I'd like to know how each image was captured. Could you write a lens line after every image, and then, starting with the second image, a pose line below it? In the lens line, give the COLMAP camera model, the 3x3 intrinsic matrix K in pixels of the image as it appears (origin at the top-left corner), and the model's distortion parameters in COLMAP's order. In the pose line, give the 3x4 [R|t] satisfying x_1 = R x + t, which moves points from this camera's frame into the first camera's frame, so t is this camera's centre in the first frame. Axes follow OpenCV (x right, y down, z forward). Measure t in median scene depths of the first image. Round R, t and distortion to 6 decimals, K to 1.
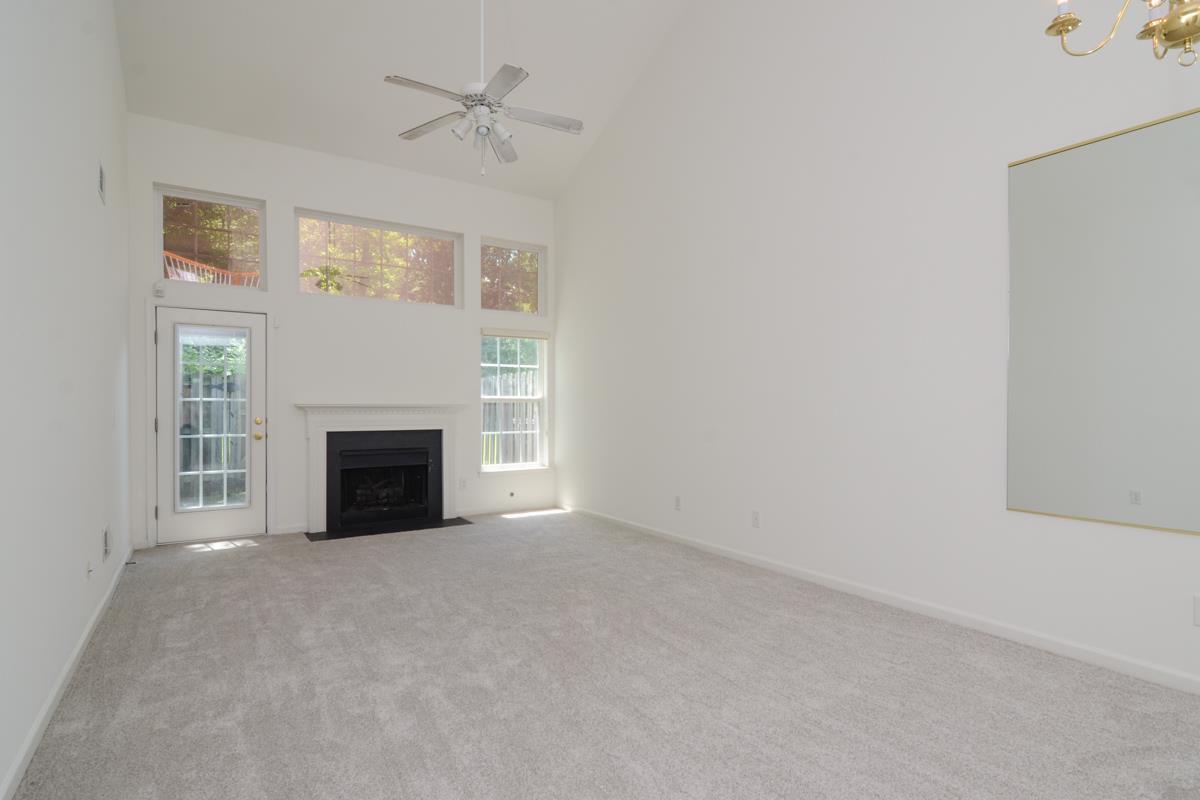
lens RADIAL K [[591.4, 0, 600.0], [0, 591.4, 400.0], [0, 0, 1]] dist [0.014929, -0.000637]
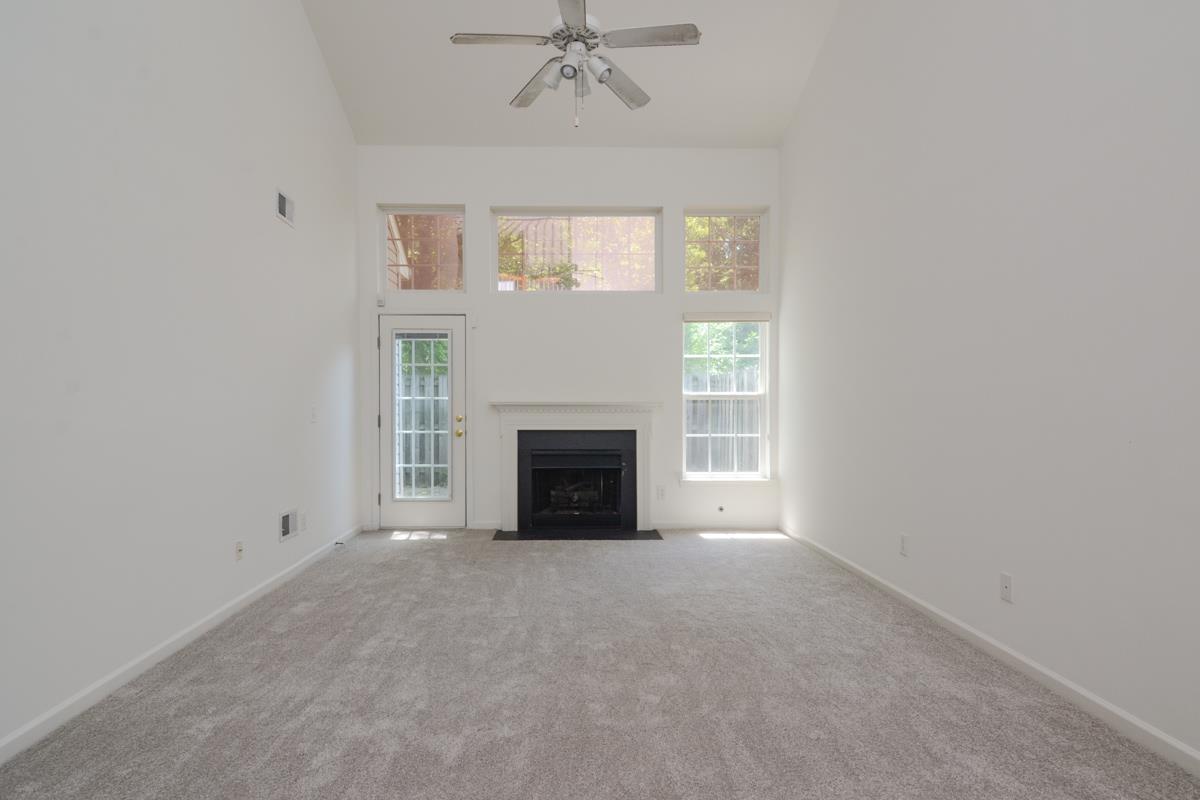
lens RADIAL K [[629.5, 0, 600.0], [0, 629.5, 400.0], [0, 0, 1]] dist [0.032451, -0.013457]
pose [[0.856624, -0.003591, -0.515928, 0.206227], [0.006422, 0.999973, 0.003703, 0.000618], [0.515901, -0.006486, 0.856624, 0.183608]]
